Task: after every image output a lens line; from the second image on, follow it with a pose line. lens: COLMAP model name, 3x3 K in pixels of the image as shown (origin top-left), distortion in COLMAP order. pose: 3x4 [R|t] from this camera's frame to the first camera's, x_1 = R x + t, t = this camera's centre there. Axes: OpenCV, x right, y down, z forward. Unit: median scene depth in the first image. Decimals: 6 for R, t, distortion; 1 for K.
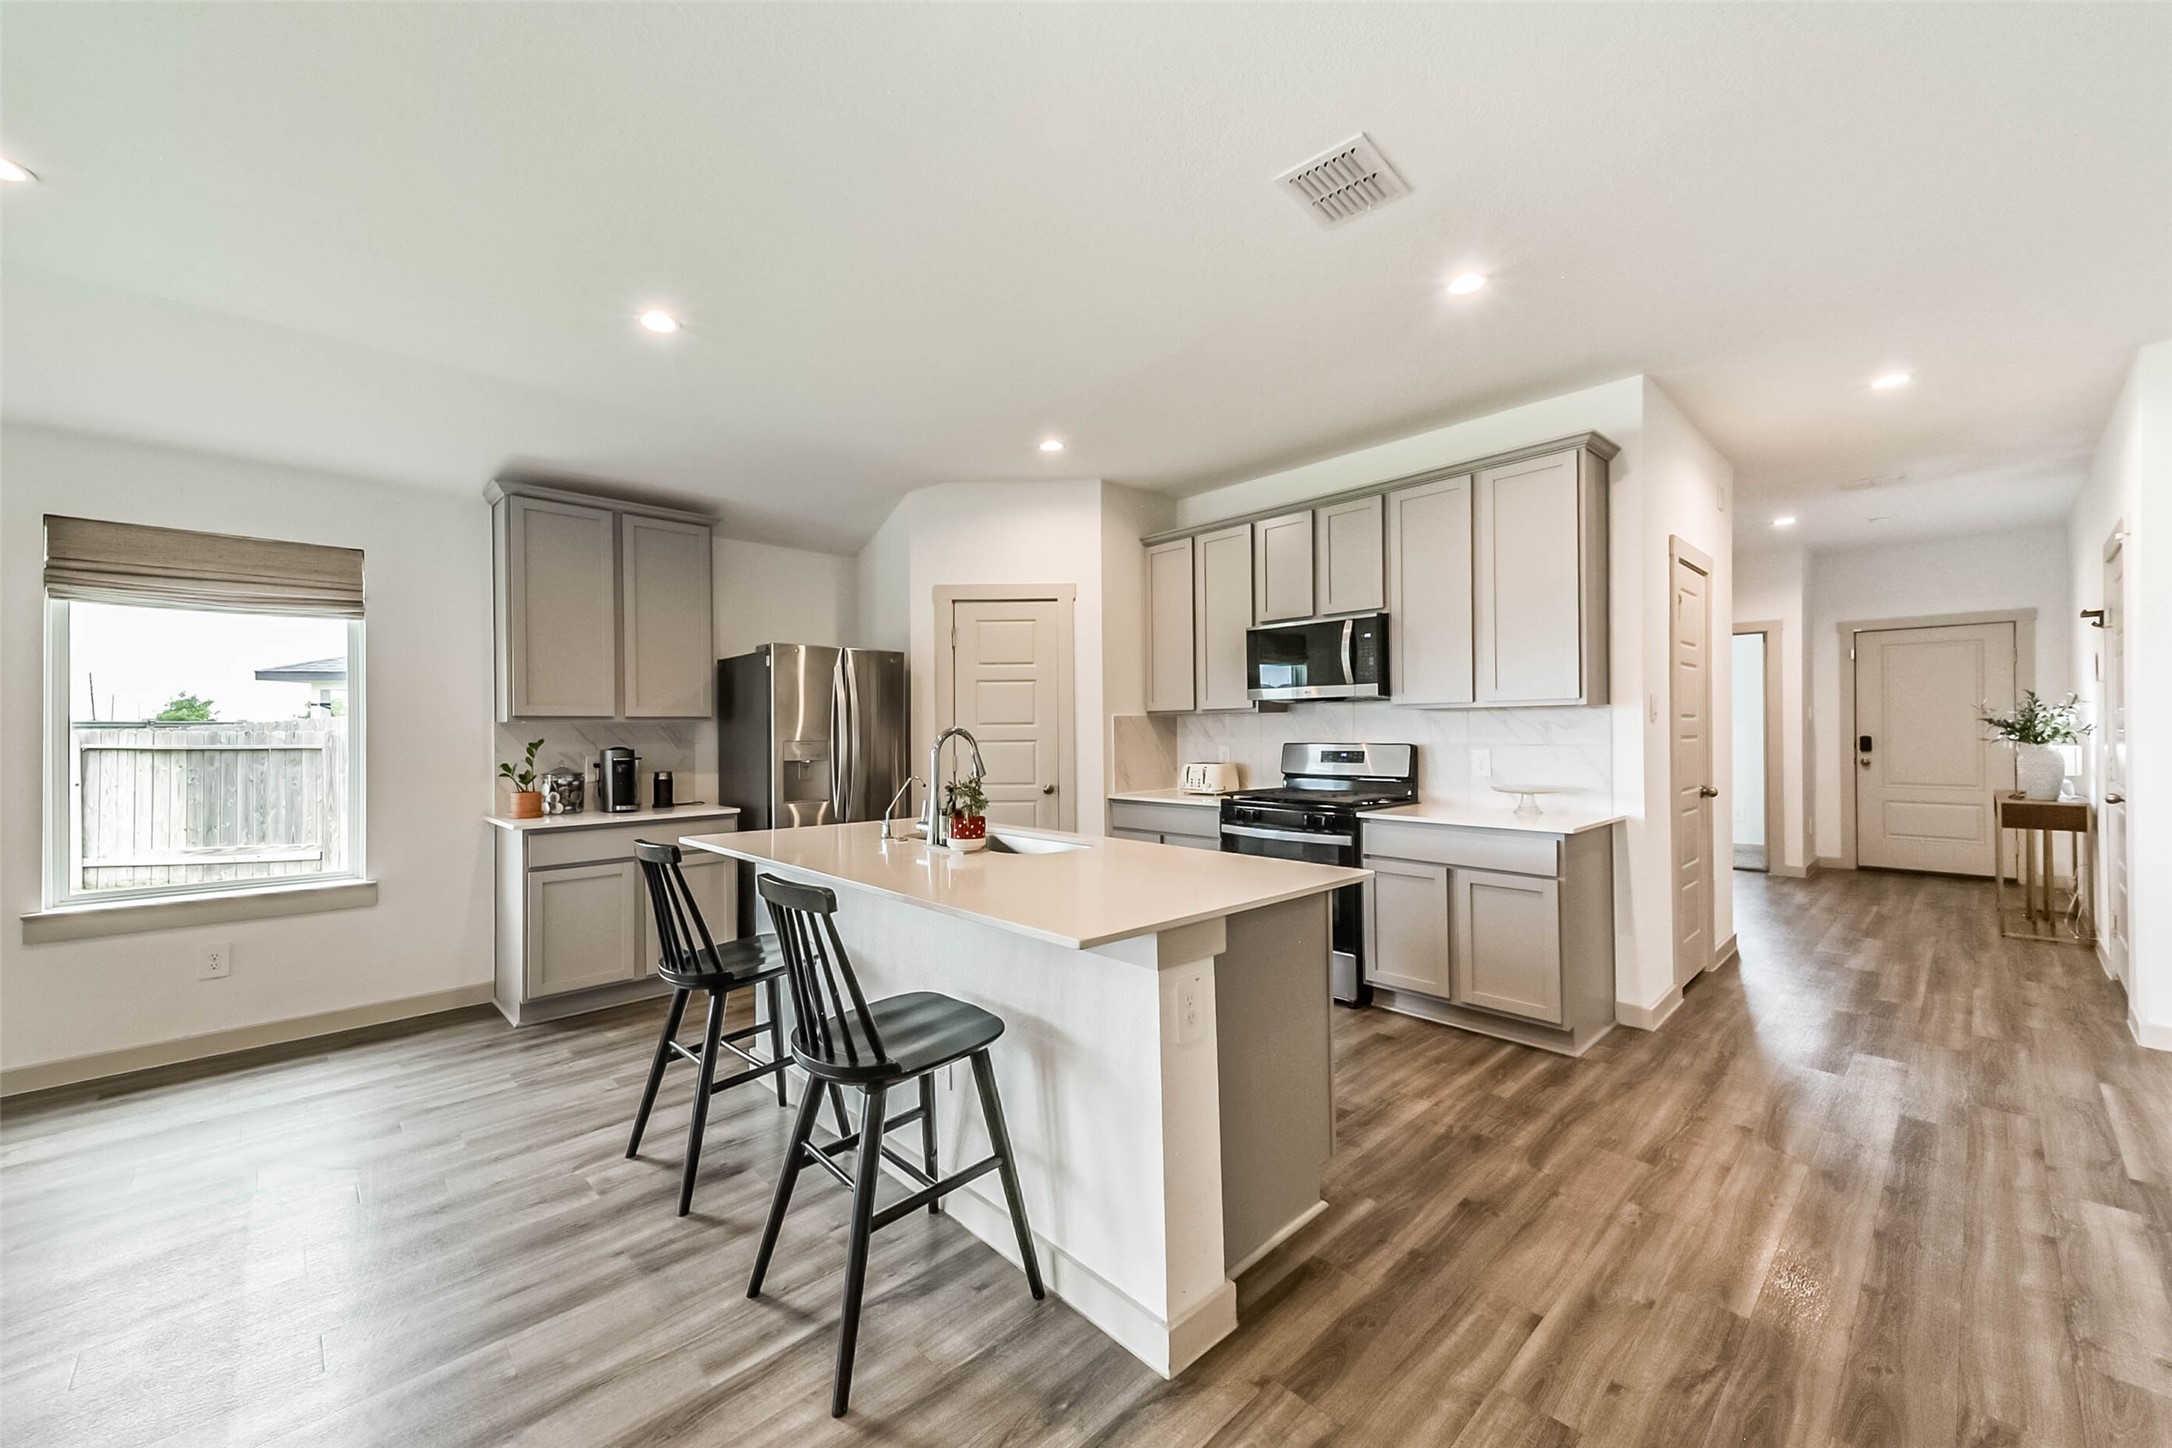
lens RADIAL K [[843.0, 0, 1092.6], [0, 843.0, 725.8], [0, 0, 1]] dist [0.022938, -0.003032]
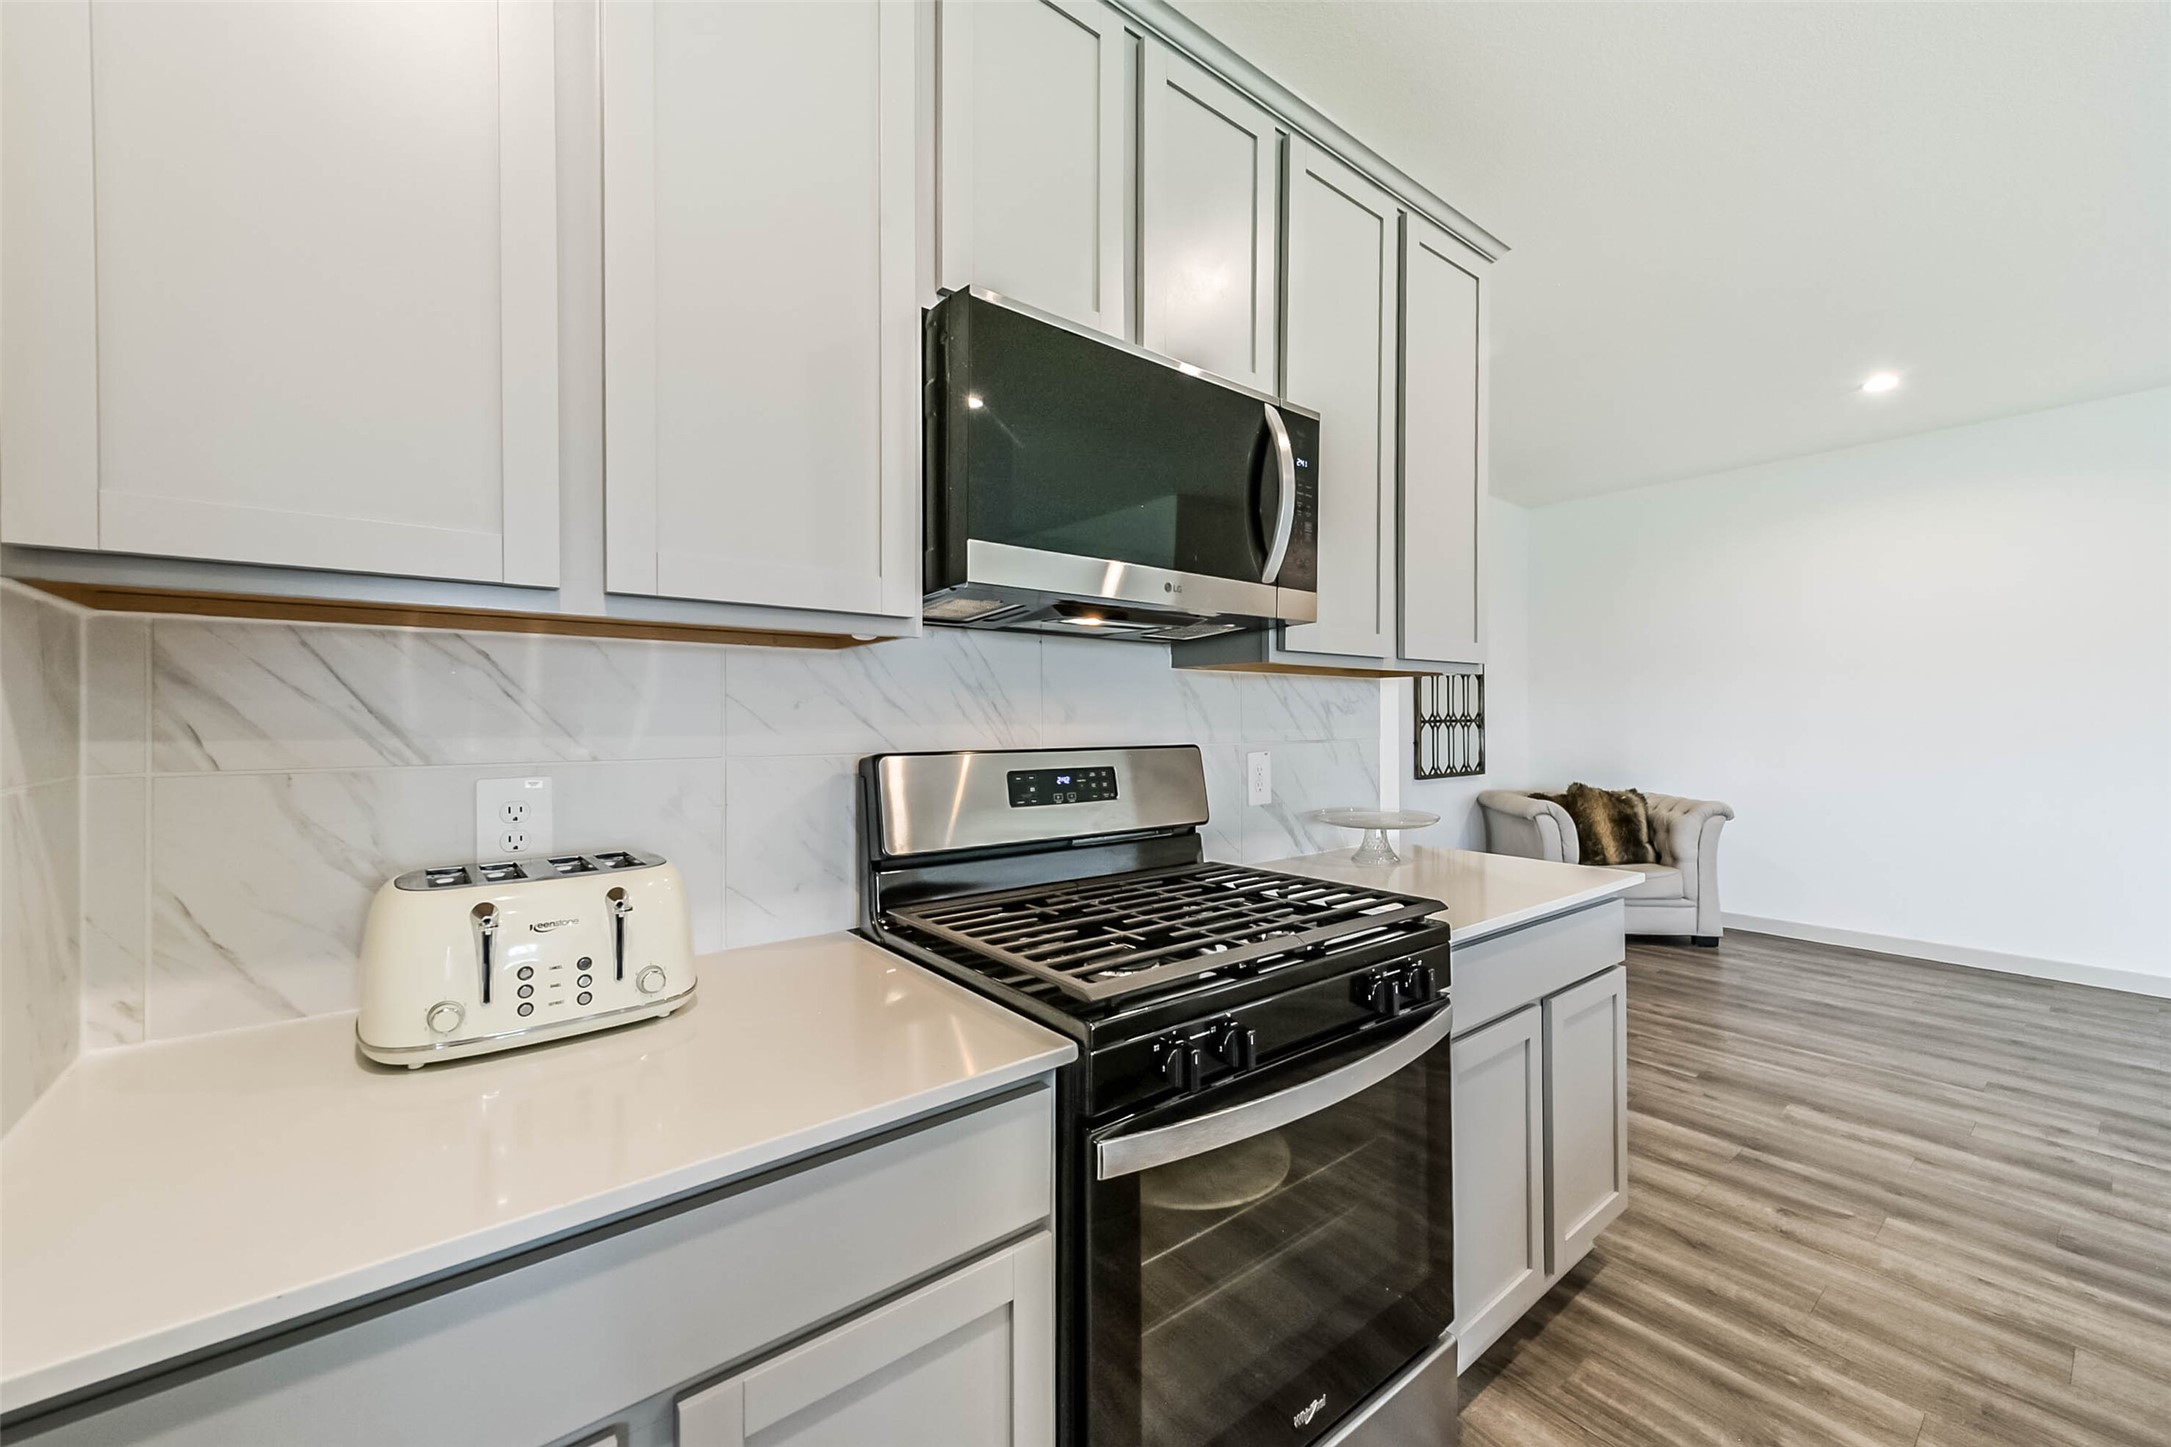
lens RADIAL K [[842.6, 0, 1092.1], [0, 842.6, 725.3], [0, 0, 1]] dist [0.022938, -0.003032]
pose [[0.078878, 0.003395, 0.996878, -0.060246], [-0.004868, 0.999984, -0.003020, 0.013200], [-0.996872, -0.004615, 0.078894, 1.032497]]
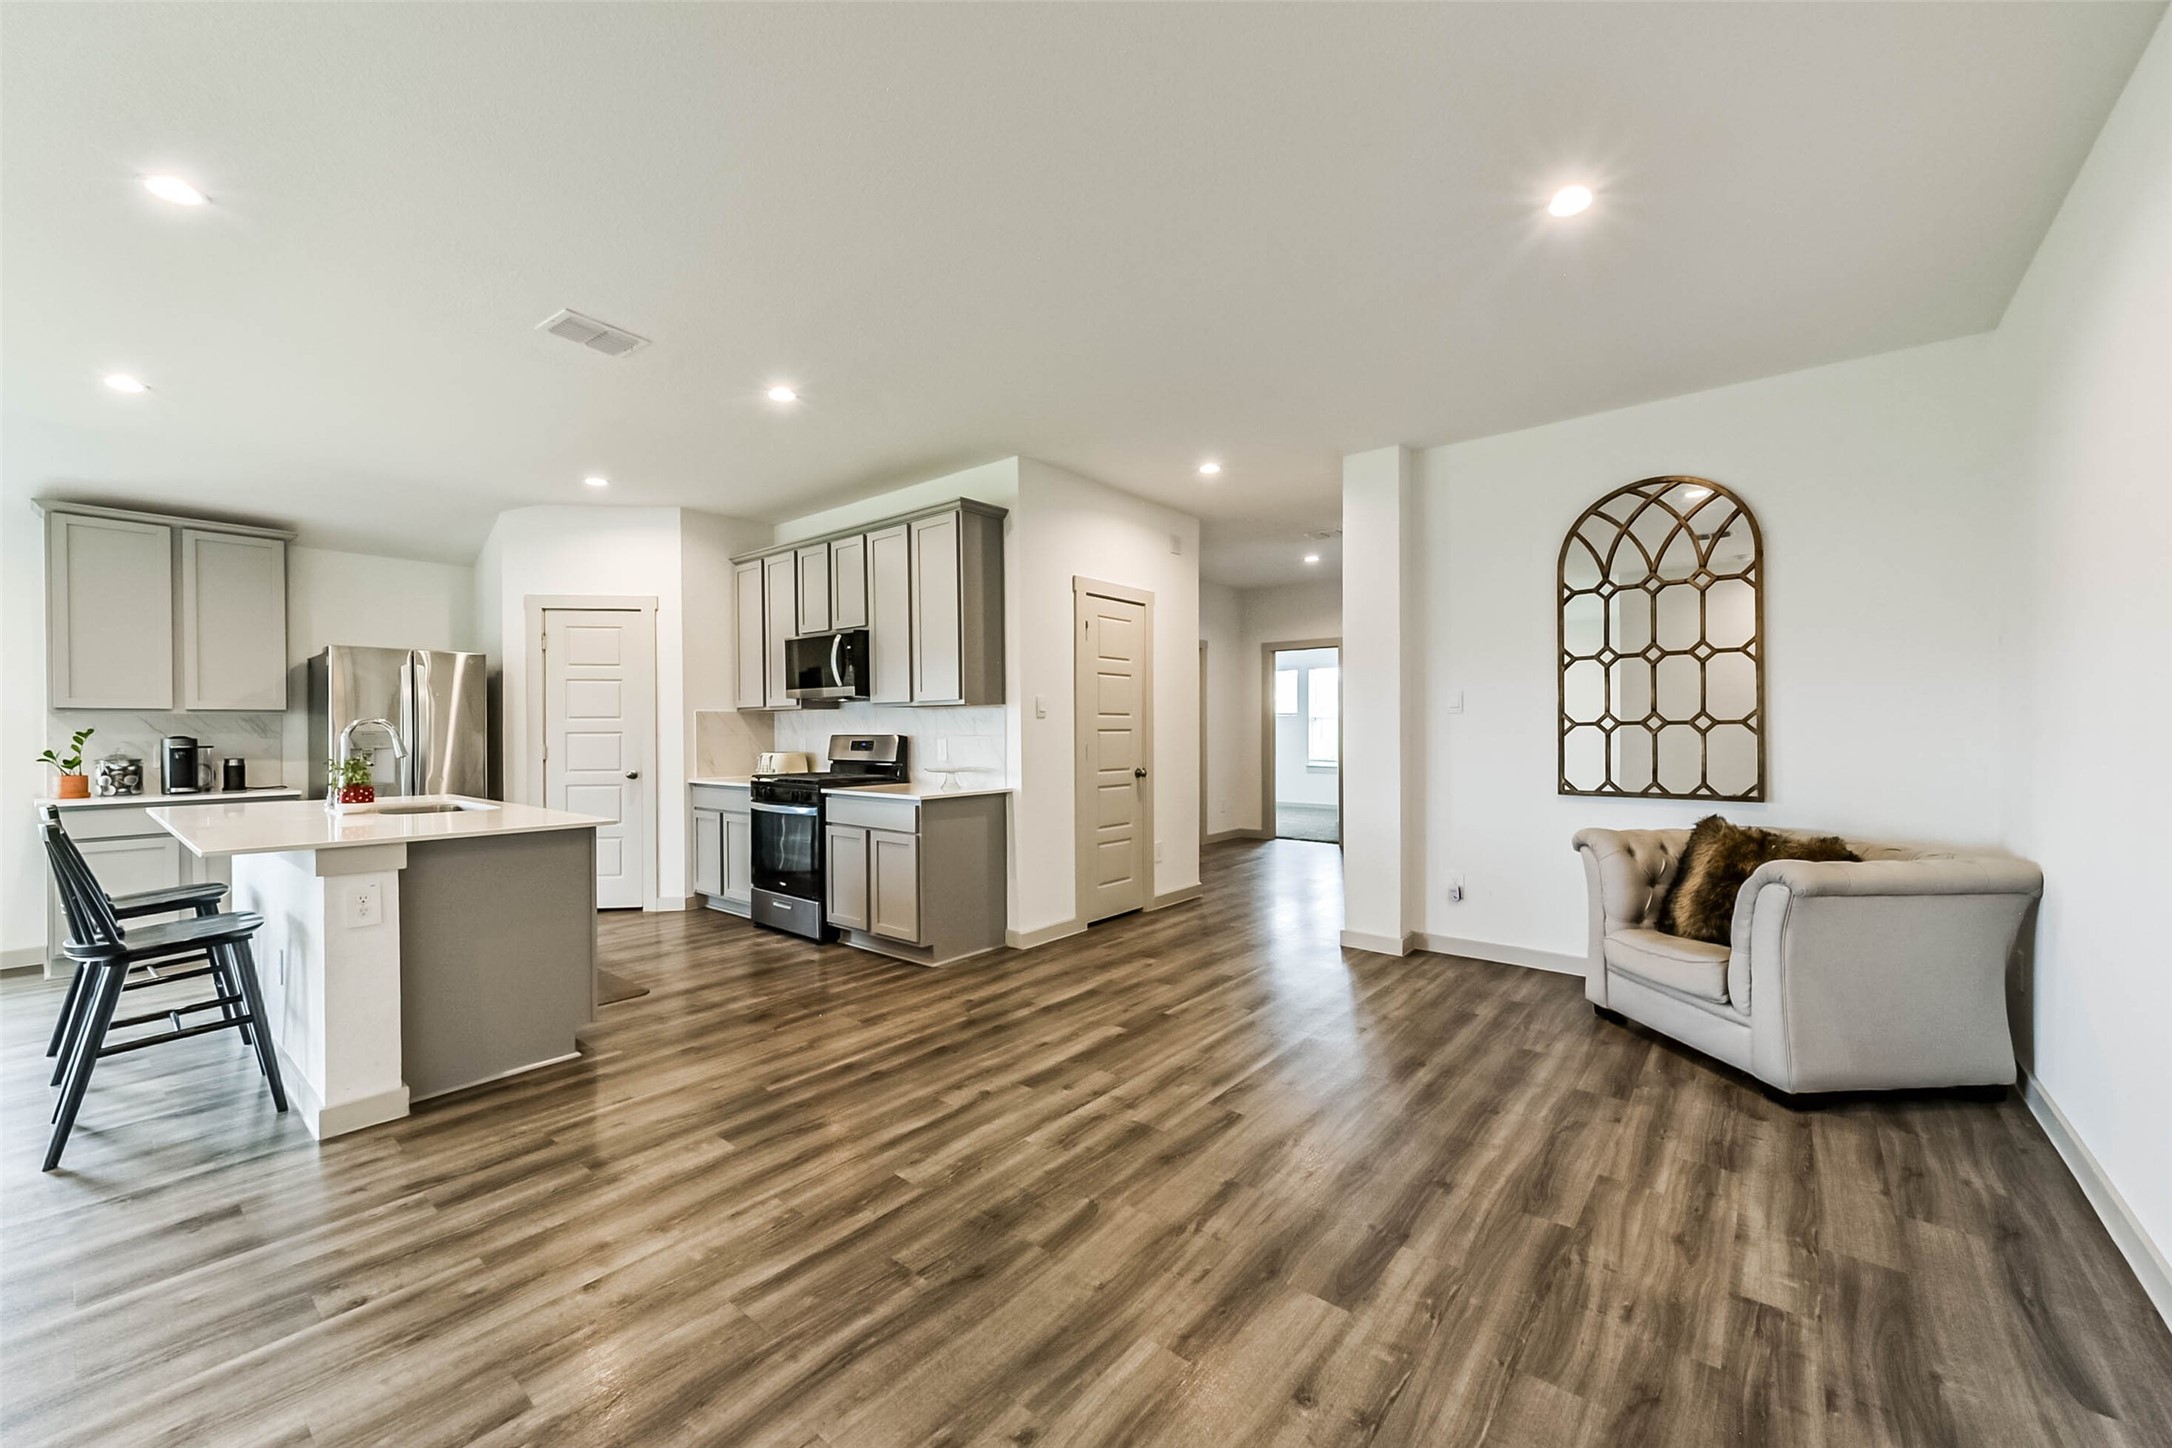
lens RADIAL K [[848.8, 0, 1093.6], [0, 848.8, 733.6], [0, 0, 1]] dist [0.013841, -0.000244]
pose [[0.992792, 0.002543, 0.119824, 0.517768], [-0.003975, 0.999924, 0.011710, 0.003630], [-0.119785, -0.012102, 0.992726, -0.280814]]
